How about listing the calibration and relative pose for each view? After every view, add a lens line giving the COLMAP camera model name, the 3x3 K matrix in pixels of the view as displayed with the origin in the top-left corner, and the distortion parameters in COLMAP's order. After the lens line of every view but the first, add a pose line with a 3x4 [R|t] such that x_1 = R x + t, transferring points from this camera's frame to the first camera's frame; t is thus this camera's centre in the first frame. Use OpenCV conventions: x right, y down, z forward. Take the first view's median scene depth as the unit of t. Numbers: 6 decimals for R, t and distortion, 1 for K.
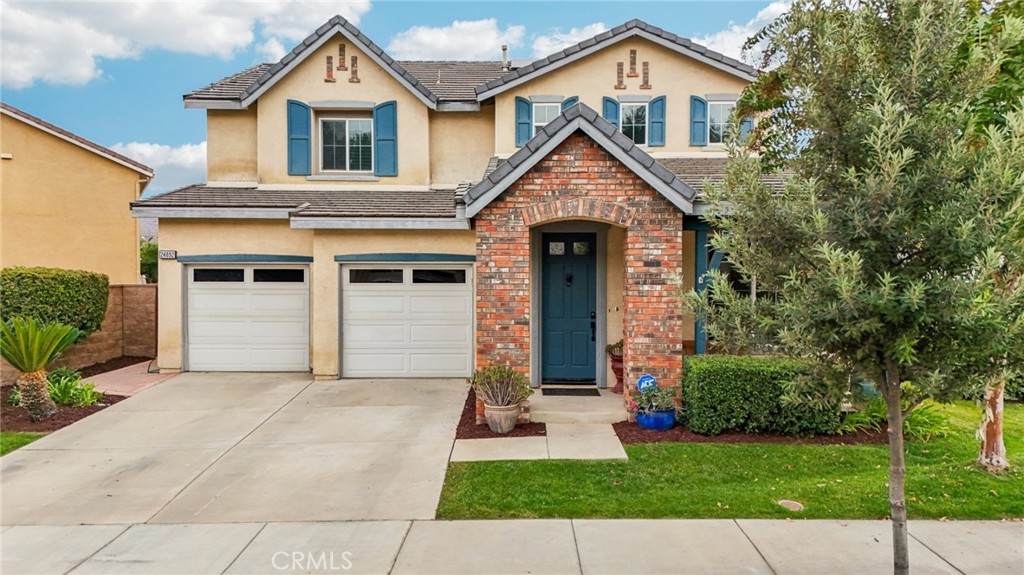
lens RADIAL K [[710.0, 0, 512.0], [0, 710.0, 287.5], [0, 0, 1]] dist [0.071086, -0.062938]
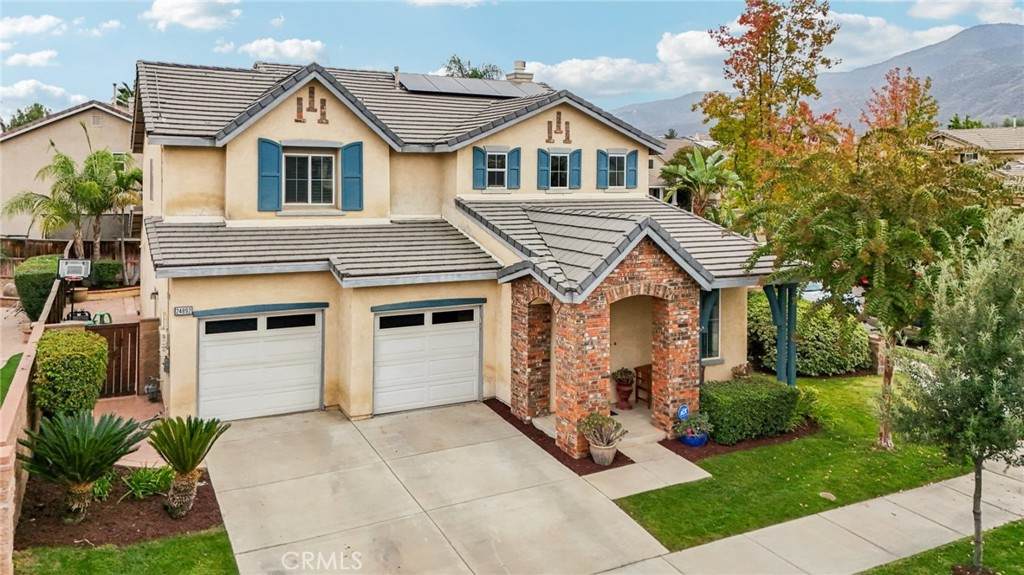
lens RADIAL K [[722.1, 0, 500.5], [0, 722.1, 203.3], [0, 0, 1]] dist [0.037385, -0.003401]
pose [[0.899728, -0.004158, 0.436432, -0.514406], [0.004889, 0.999988, -0.000553, -0.188073], [-0.436425, 0.002631, 0.899737, -0.093725]]
